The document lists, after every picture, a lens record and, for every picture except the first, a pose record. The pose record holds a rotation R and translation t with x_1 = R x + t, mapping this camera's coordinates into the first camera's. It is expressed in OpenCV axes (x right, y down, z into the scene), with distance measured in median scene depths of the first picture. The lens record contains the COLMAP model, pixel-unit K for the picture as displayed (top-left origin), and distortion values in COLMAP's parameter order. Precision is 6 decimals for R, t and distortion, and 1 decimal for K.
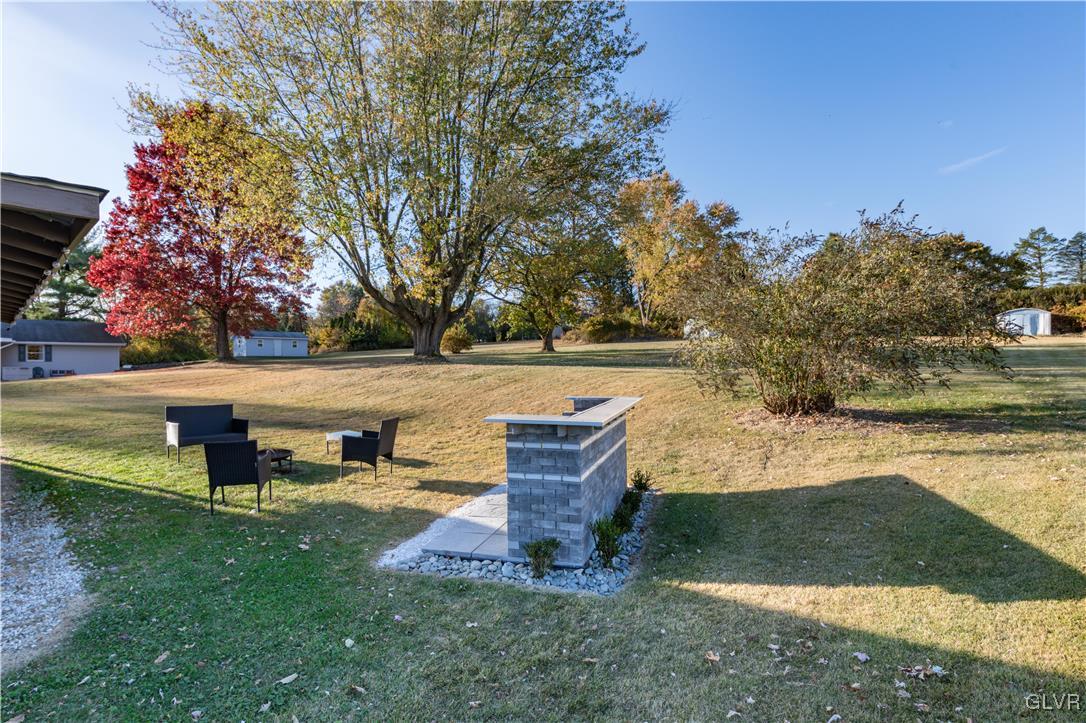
lens RADIAL K [[531.4, 0, 543.0], [0, 531.4, 361.5], [0, 0, 1]] dist [0.001384, 0.000234]
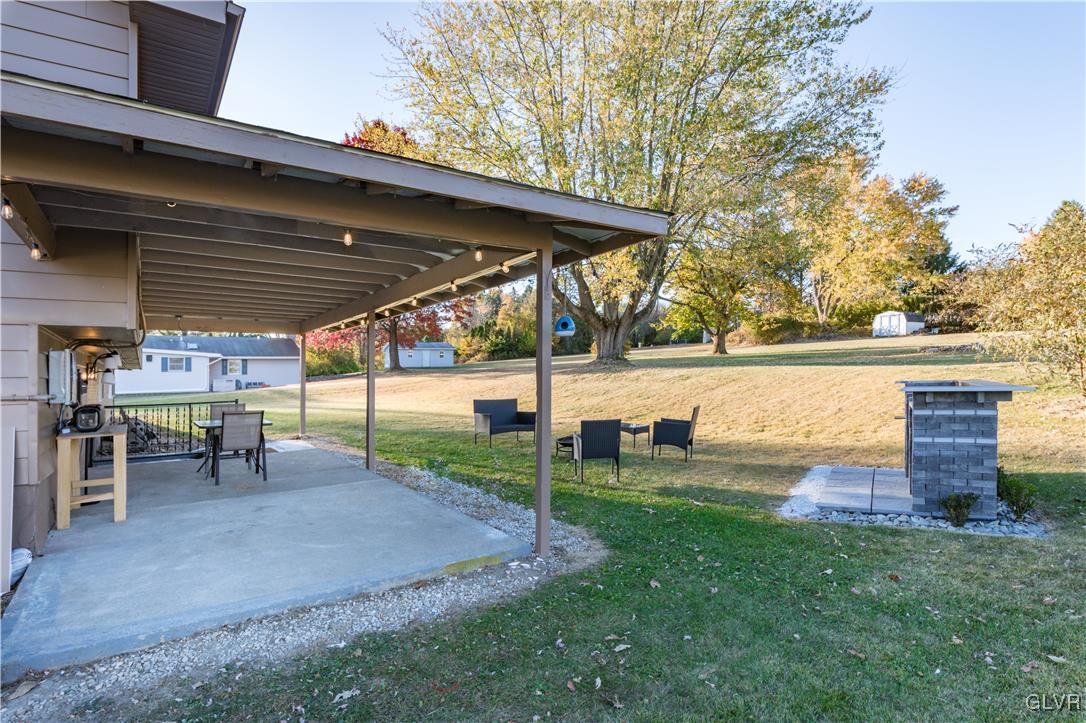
lens RADIAL K [[591.1, 0, 543.2], [0, 591.1, 382.8], [0, 0, 1]] dist [-0.001533, -0.000503]
pose [[0.979829, -0.014628, -0.199304, -0.084143], [0.018266, 0.999698, 0.016427, 0.007553], [0.199003, -0.019736, 0.979800, -0.057091]]
